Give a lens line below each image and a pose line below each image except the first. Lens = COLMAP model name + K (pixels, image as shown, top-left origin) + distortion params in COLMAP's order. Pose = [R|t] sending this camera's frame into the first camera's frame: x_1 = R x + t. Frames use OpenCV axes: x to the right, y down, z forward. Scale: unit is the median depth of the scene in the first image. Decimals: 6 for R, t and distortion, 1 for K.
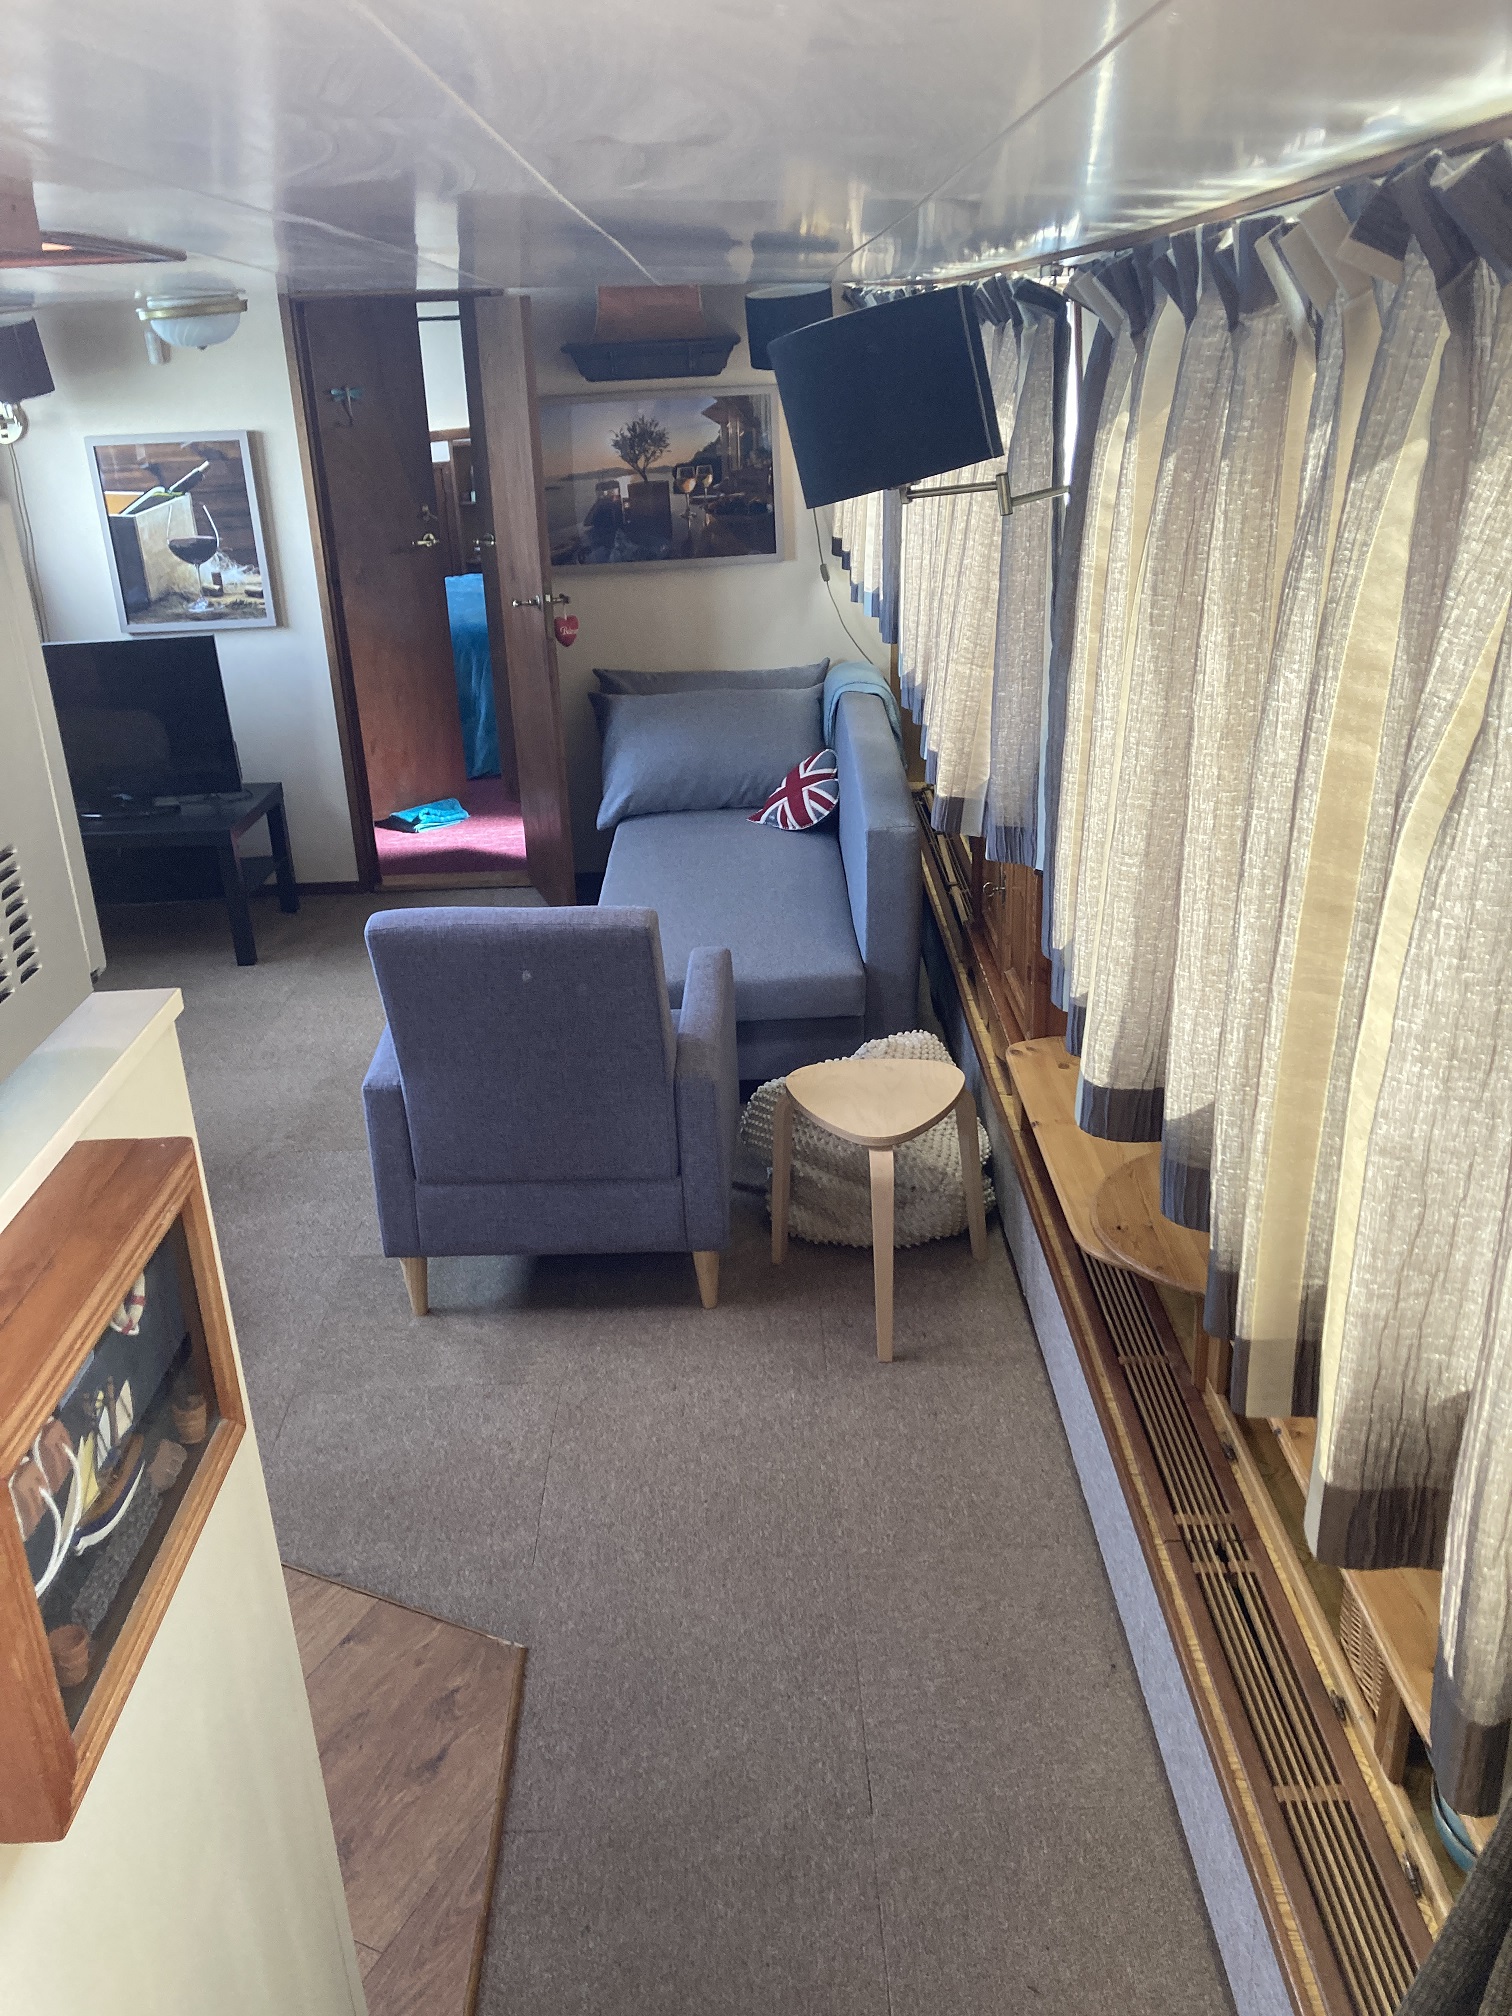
lens RADIAL K [[1650.0, 0, 735.3], [0, 1650.0, 1006.4], [0, 0, 1]] dist [0.006598, 0.000443]
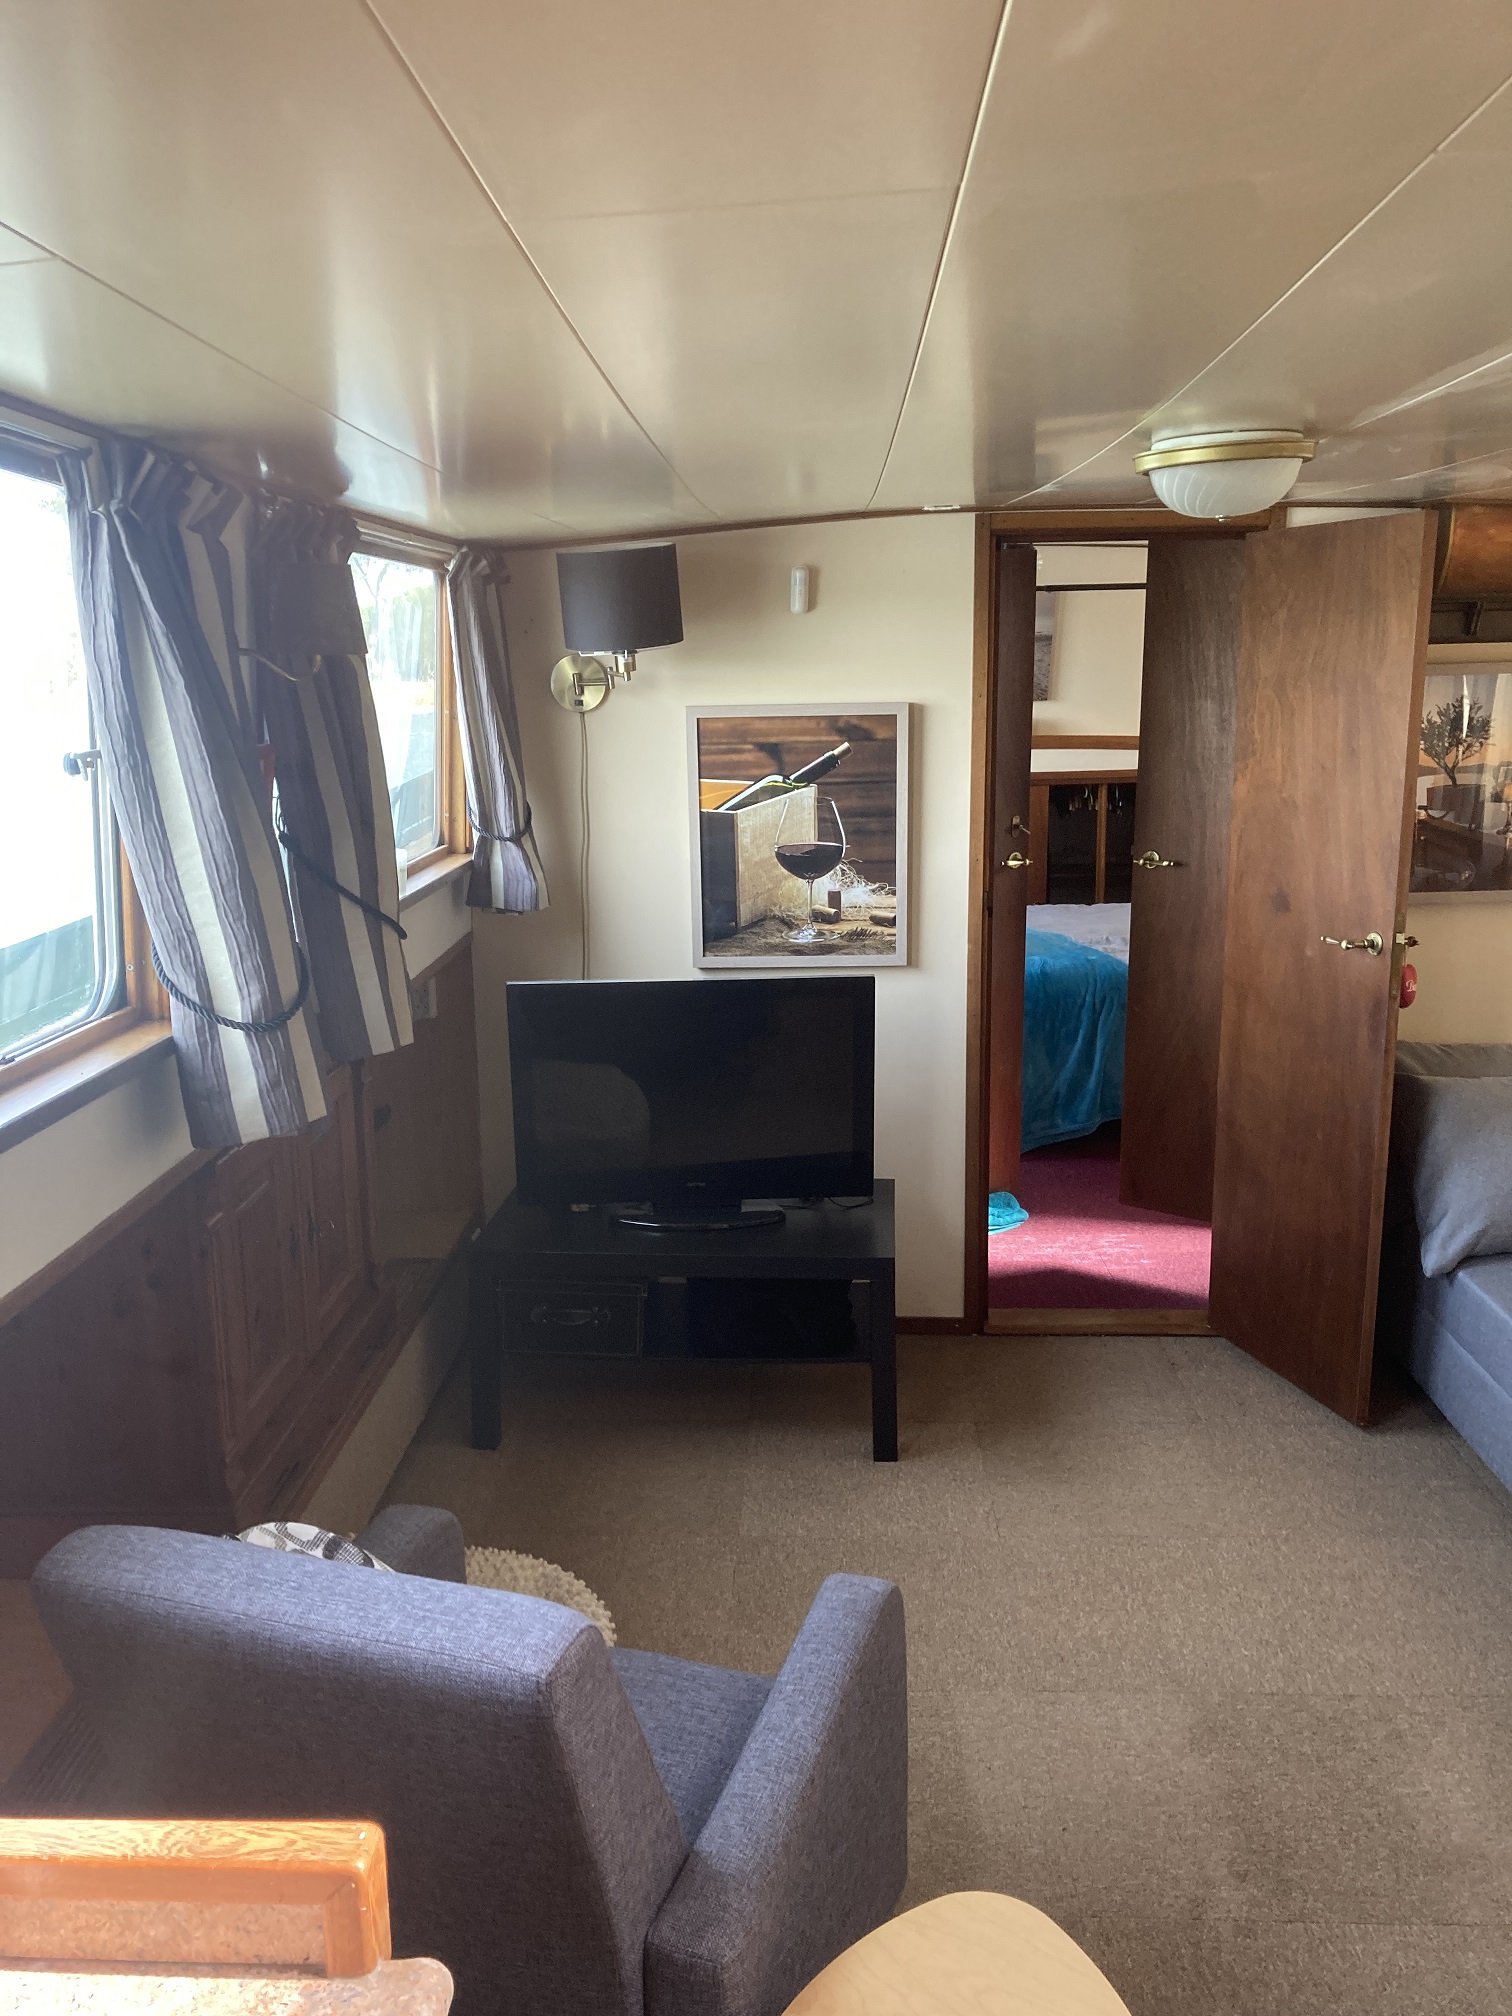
lens RADIAL K [[1650.0, 0, 763.2], [0, 1650.0, 1028.8], [0, 0, 1]] dist [0.006598, 0.000443]
pose [[0.998891, 0.031496, -0.034997, -0.324333], [-0.037451, 0.981992, -0.185173, -0.069426], [0.028534, 0.186279, 0.982083, 0.305947]]
